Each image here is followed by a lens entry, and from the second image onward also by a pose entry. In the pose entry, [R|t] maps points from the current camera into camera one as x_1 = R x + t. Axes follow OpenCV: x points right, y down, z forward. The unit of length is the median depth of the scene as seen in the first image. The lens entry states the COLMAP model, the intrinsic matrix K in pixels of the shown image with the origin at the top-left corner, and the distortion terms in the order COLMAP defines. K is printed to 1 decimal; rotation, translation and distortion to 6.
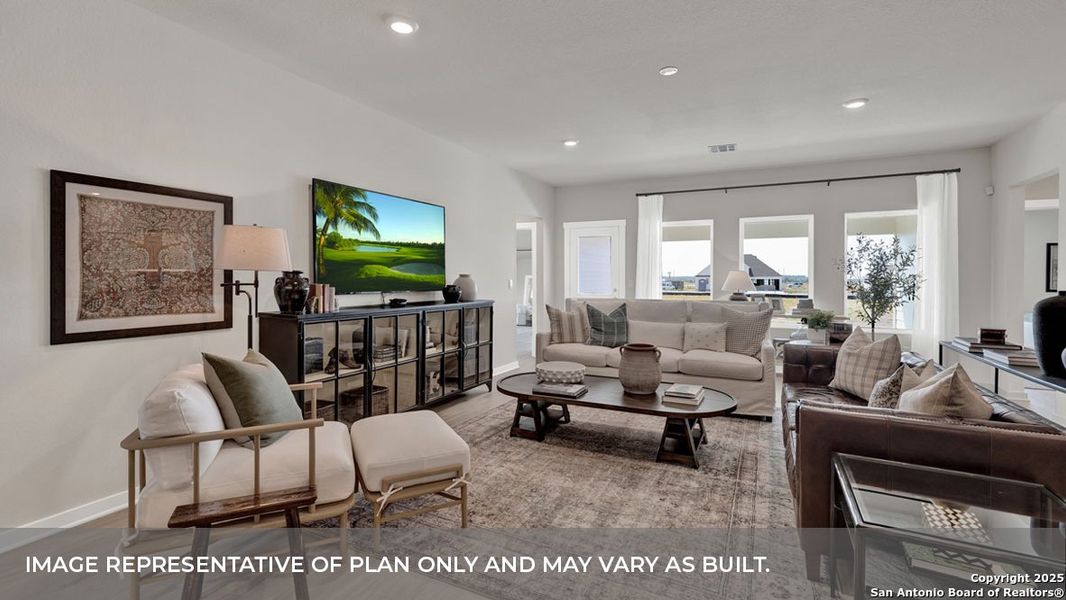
lens RADIAL K [[467.1, 0, 532.3], [0, 467.1, 274.6], [0, 0, 1]] dist [-0.000925, -0.000076]
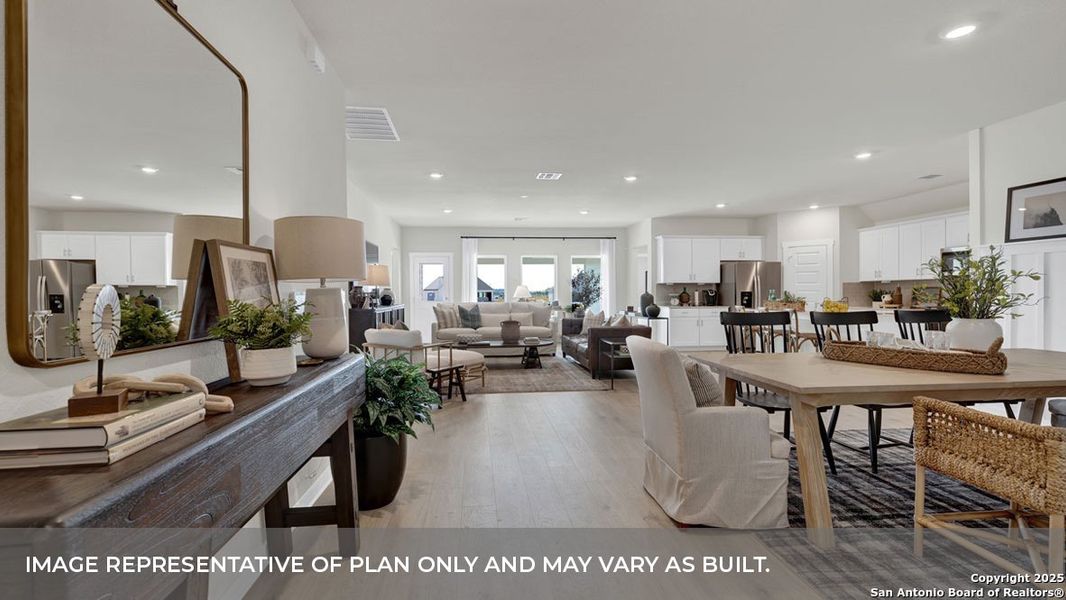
lens RADIAL K [[454.2, 0, 515.4], [0, 454.2, 295.5], [0, 0, 1]] dist [0.002232, 0.000293]
pose [[0.851886, -0.012629, 0.523574, -0.549281], [0.005185, 0.999864, 0.015681, 0.001719], [-0.523701, -0.010643, 0.851836, -0.514647]]
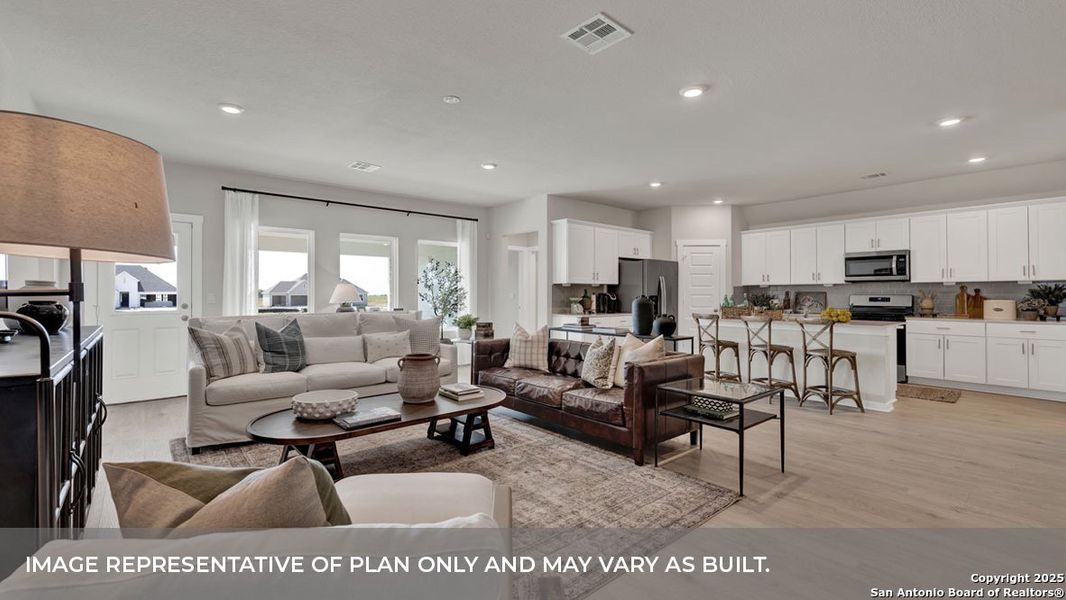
lens RADIAL K [[457.8, 0, 527.8], [0, 457.8, 288.1], [0, 0, 1]] dist [-0.000825, 0.000052]
pose [[0.395895, 0.009507, 0.918247, -0.385327], [-0.005819, 0.999952, -0.007844, 0.008787], [-0.918277, -0.002238, 0.395931, 0.254927]]
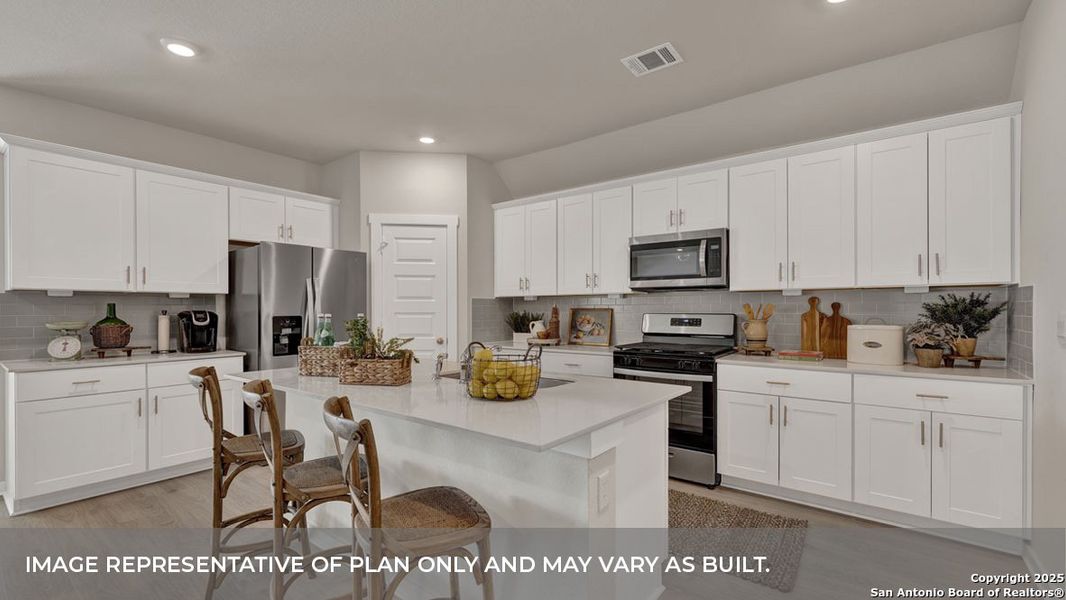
lens RADIAL K [[464.8, 0, 535.3], [0, 464.8, 305.4], [0, 0, 1]] dist [0.000005, -0.000020]
pose [[0.191159, 0.003234, 0.981554, 0.417842], [-0.004081, 0.999989, -0.002500, 0.001854], [-0.981551, -0.003528, 0.191170, -0.046562]]
